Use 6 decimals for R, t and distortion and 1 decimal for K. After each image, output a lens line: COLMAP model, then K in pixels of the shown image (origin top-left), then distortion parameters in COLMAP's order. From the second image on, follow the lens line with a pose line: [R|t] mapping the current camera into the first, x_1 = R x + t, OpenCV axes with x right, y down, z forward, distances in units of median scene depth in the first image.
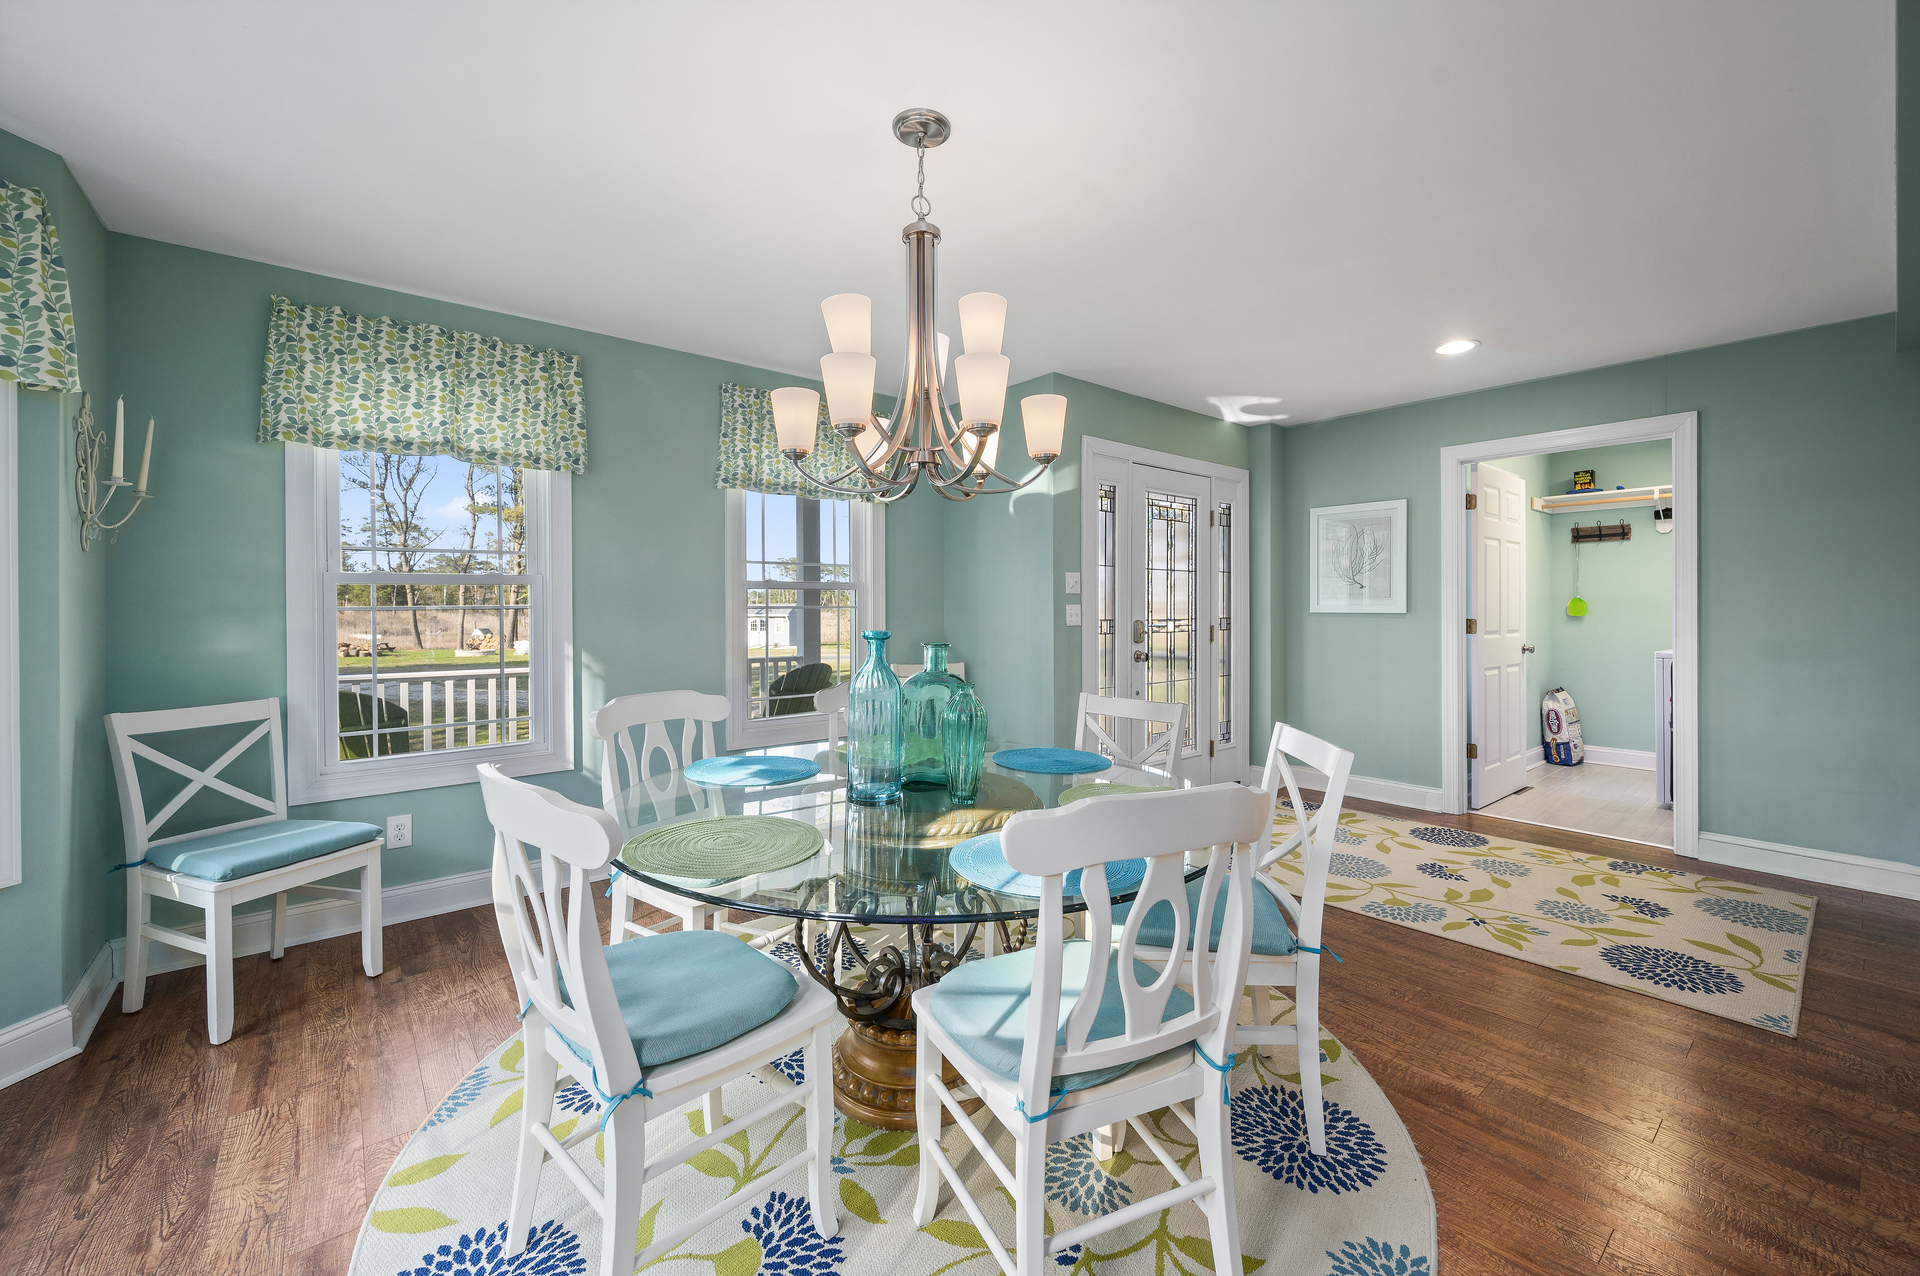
lens RADIAL K [[760.0, 0, 963.1], [0, 760.0, 609.6], [0, 0, 1]] dist [-0.003947, -0.000056]
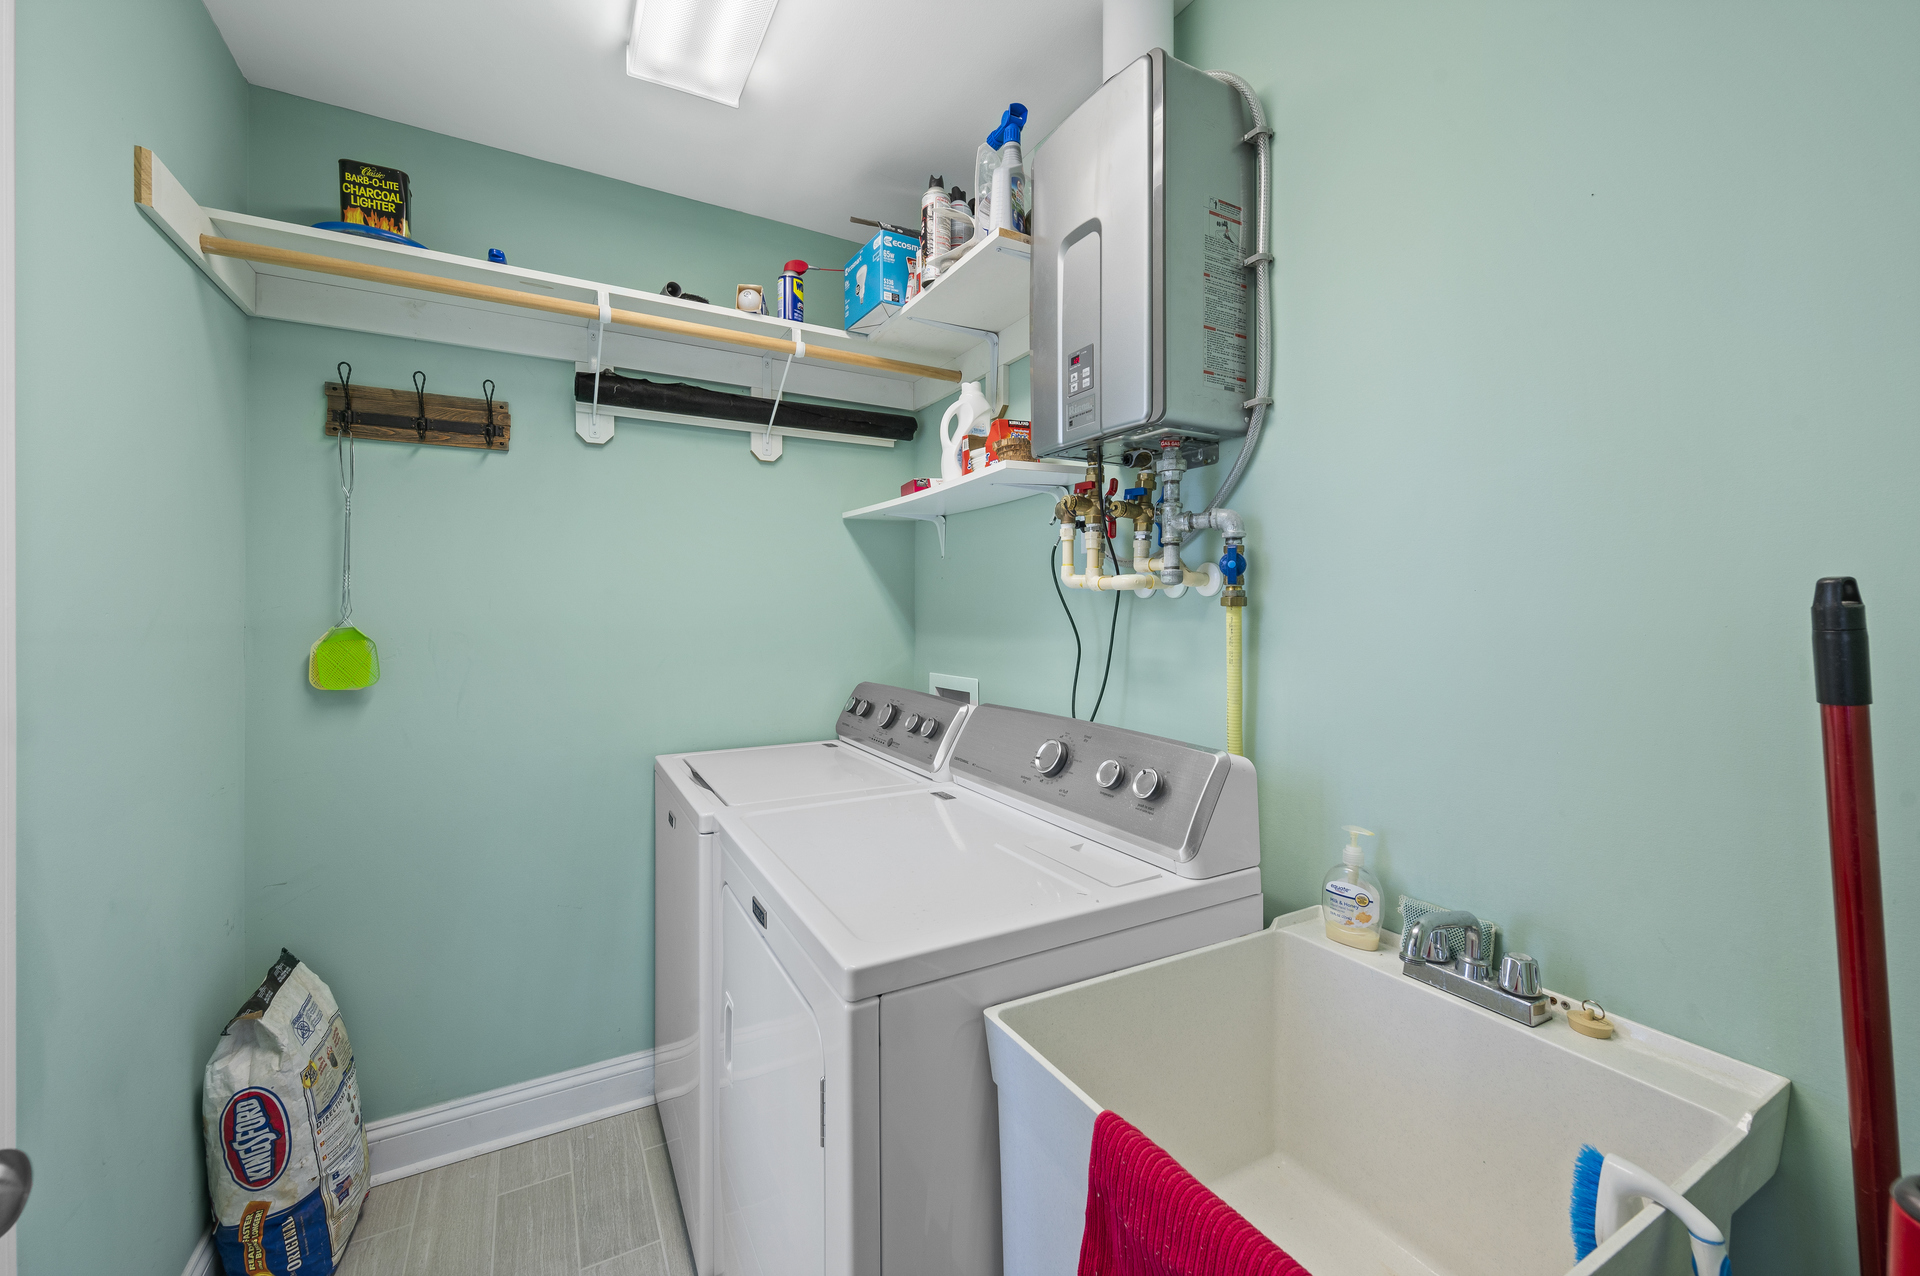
lens RADIAL K [[760.0, 0, 967.7], [0, 760.0, 620.8], [0, 0, 1]] dist [-0.003947, -0.000056]
pose [[0.173595, 0.000704, 0.984817, 0.579776], [-0.000503, 1.000000, -0.000626, -0.018330], [-0.984817, -0.000387, 0.173595, 0.732533]]
